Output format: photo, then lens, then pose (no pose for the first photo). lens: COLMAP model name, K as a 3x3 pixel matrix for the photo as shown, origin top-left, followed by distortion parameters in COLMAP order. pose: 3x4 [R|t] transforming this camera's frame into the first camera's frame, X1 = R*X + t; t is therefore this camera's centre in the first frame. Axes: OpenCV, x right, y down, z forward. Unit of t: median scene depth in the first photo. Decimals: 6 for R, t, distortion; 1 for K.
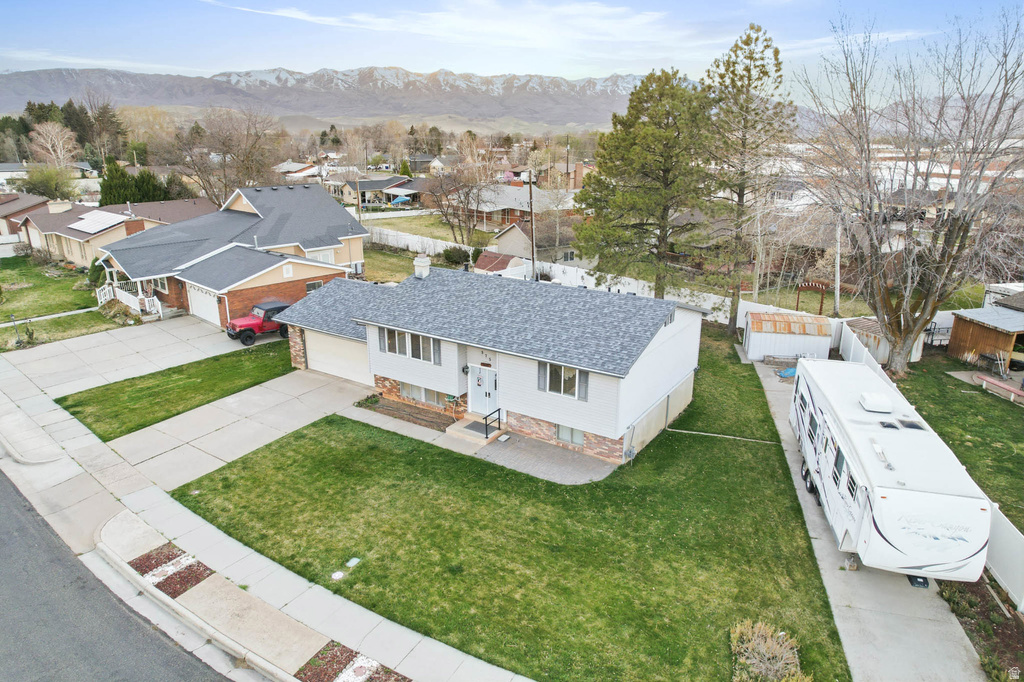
lens RADIAL K [[656.9, 0, 510.2], [0, 656.9, 341.4], [0, 0, 1]] dist [-0.070718, 0.061487]
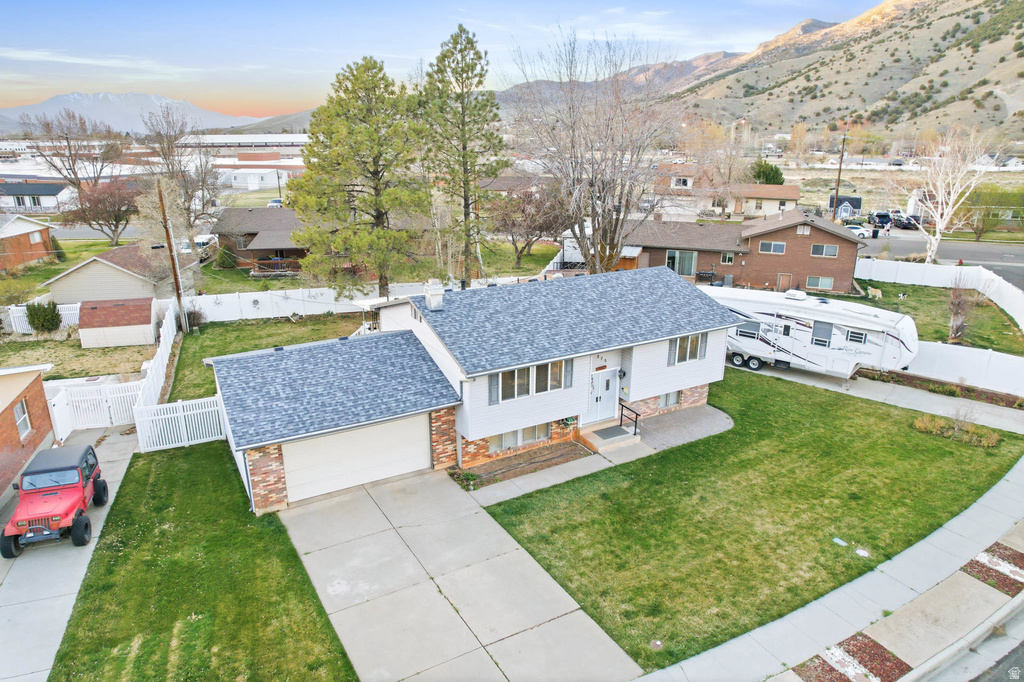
lens RADIAL K [[656.9, 0, 511.2], [0, 656.9, 337.8], [0, 0, 1]] dist [-0.070718, 0.061487]
pose [[0.451858, -0.267721, 0.850970, -0.791807], [0.267284, 0.950713, 0.157175, -0.168922], [-0.851107, 0.156430, 0.501145, 0.552520]]
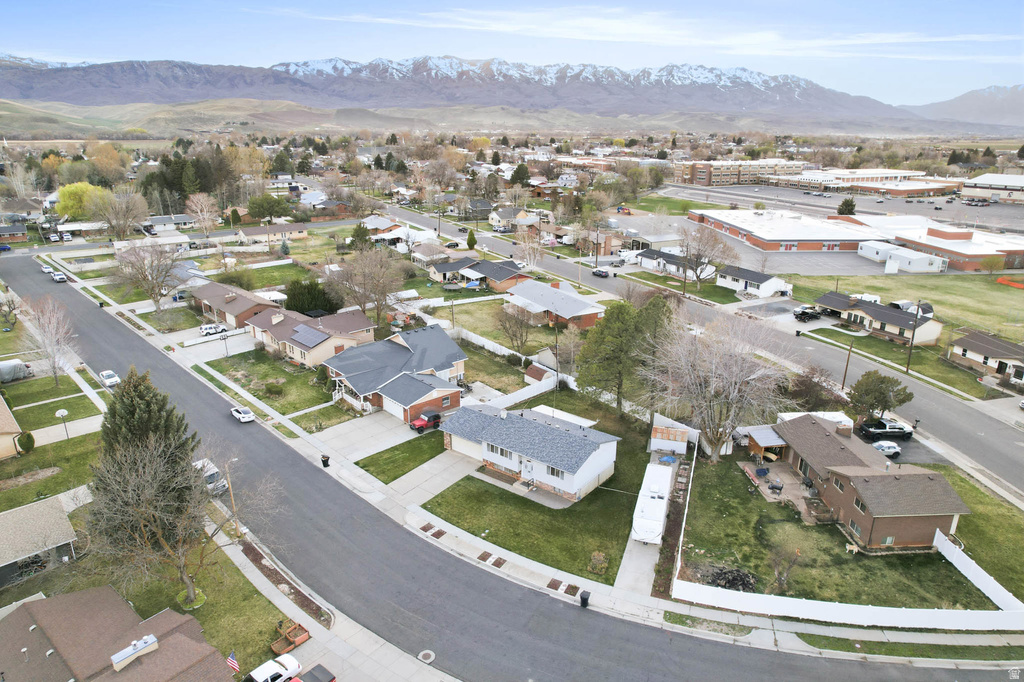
lens RADIAL K [[656.9, 0, 510.1], [0, 656.9, 344.6], [0, 0, 1]] dist [-0.070718, 0.061487]
pose [[0.997124, 0.028142, -0.070373, 0.054352], [-0.026641, 0.999399, 0.022186, -0.436781], [0.070955, -0.020247, 0.997274, -1.456218]]
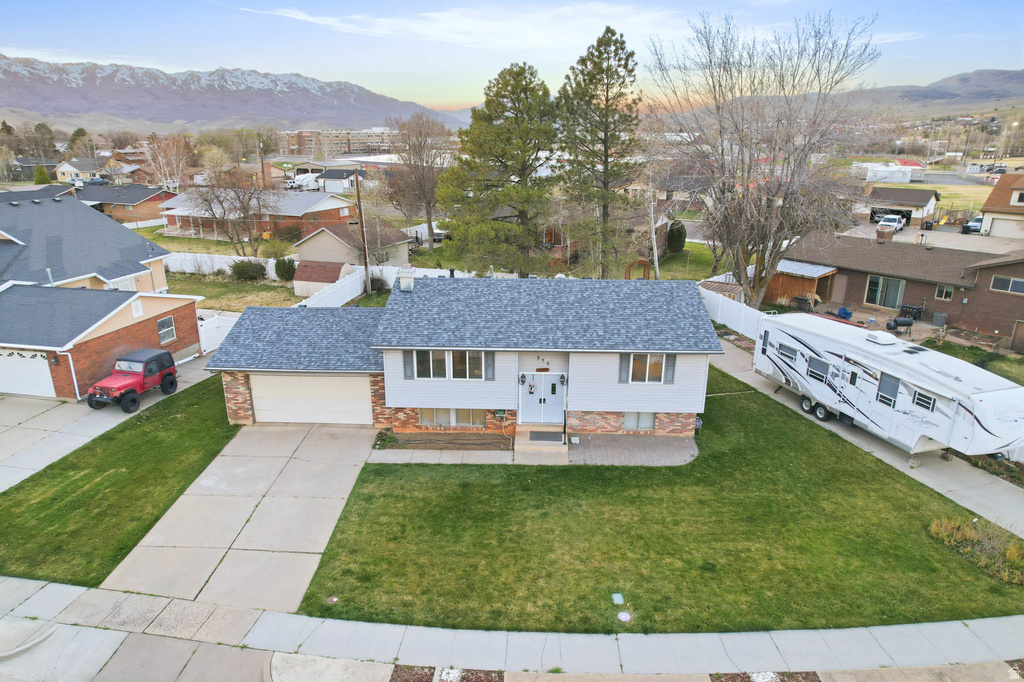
lens RADIAL K [[656.9, 0, 511.2], [0, 656.9, 338.7], [0, 0, 1]] dist [-0.070718, 0.061487]
pose [[0.854832, -0.157813, 0.494325, -0.476935], [0.157000, 0.986641, 0.043486, -0.050934], [-0.494584, 0.040436, 0.868189, 0.170296]]
